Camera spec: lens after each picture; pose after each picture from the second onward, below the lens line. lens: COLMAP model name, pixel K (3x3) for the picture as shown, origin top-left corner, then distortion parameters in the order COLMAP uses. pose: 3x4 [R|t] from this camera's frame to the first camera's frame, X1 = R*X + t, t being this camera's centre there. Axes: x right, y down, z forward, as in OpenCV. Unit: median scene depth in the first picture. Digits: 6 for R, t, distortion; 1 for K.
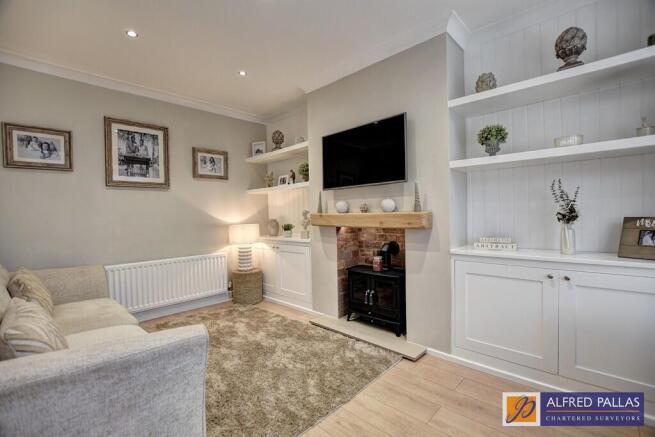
lens RADIAL K [[291.9, 0, 329.6], [0, 291.9, 215.7], [0, 0, 1]] dist [-0.037028, 0.008784]
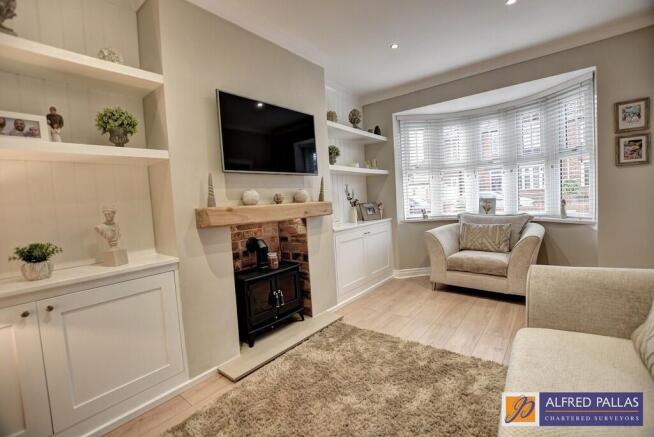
lens RADIAL K [[291.4, 0, 329.1], [0, 291.4, 215.7], [0, 0, 1]] dist [-0.037028, 0.008784]
pose [[-0.095832, -0.025451, 0.995072, -0.747788], [0.067090, 0.997235, 0.031968, 0.007976], [-0.993134, 0.069823, -0.093859, 0.899708]]
